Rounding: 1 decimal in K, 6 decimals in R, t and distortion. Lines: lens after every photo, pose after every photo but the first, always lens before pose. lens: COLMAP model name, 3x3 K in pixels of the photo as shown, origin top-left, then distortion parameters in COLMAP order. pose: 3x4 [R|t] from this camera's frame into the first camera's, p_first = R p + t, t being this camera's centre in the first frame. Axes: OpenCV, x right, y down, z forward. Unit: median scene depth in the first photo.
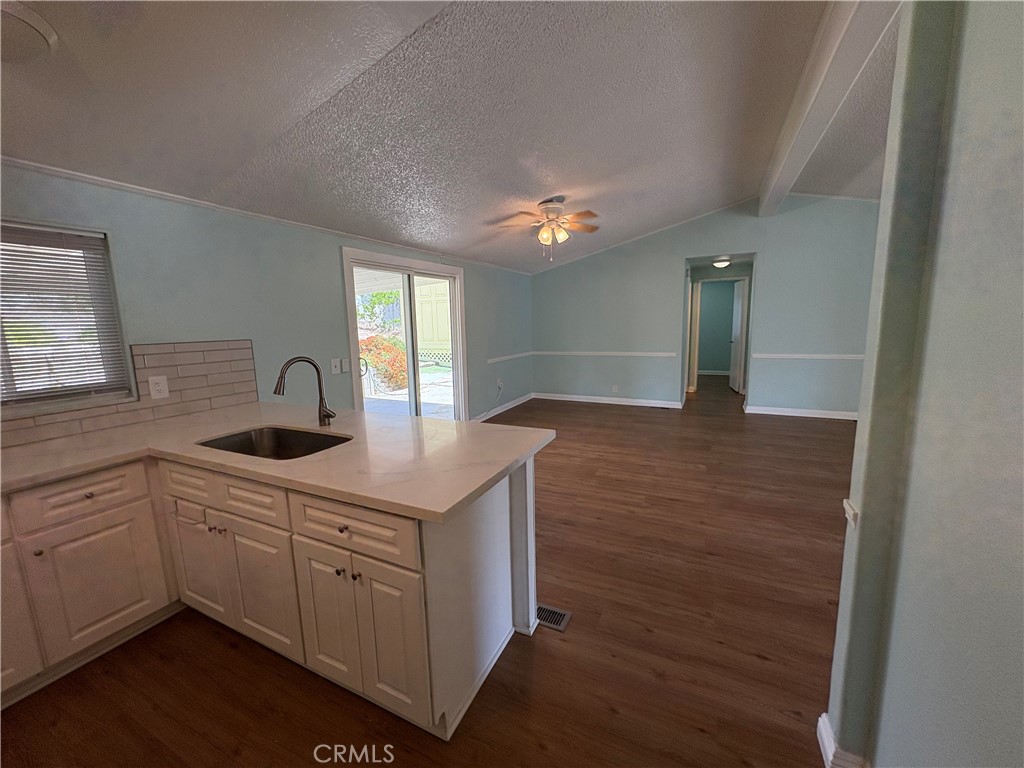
lens RADIAL K [[406.0, 0, 510.3], [0, 406.0, 384.8], [0, 0, 1]] dist [0.000873, -0.000773]
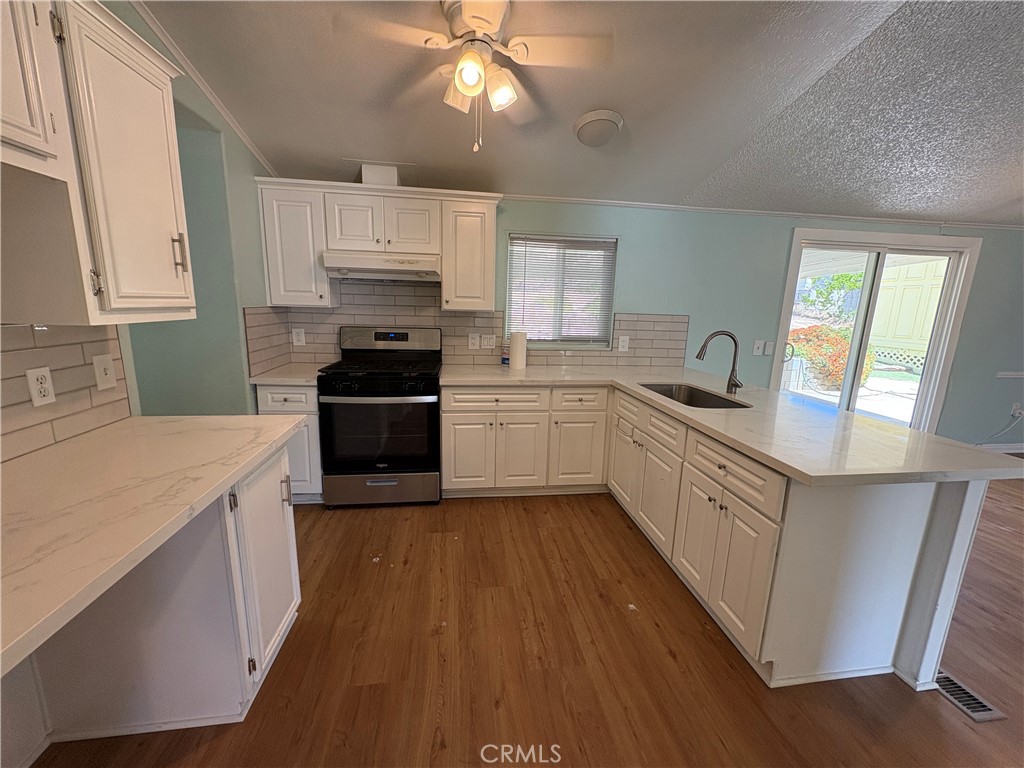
lens RADIAL K [[406.0, 0, 512.7], [0, 406.0, 384.1], [0, 0, 1]] dist [0.000873, -0.000773]
pose [[0.559708, 0.198724, -0.804509, 0.112336], [-0.170393, 0.977675, 0.122954, 0.039421], [0.810983, 0.068265, 0.581074, -0.161897]]
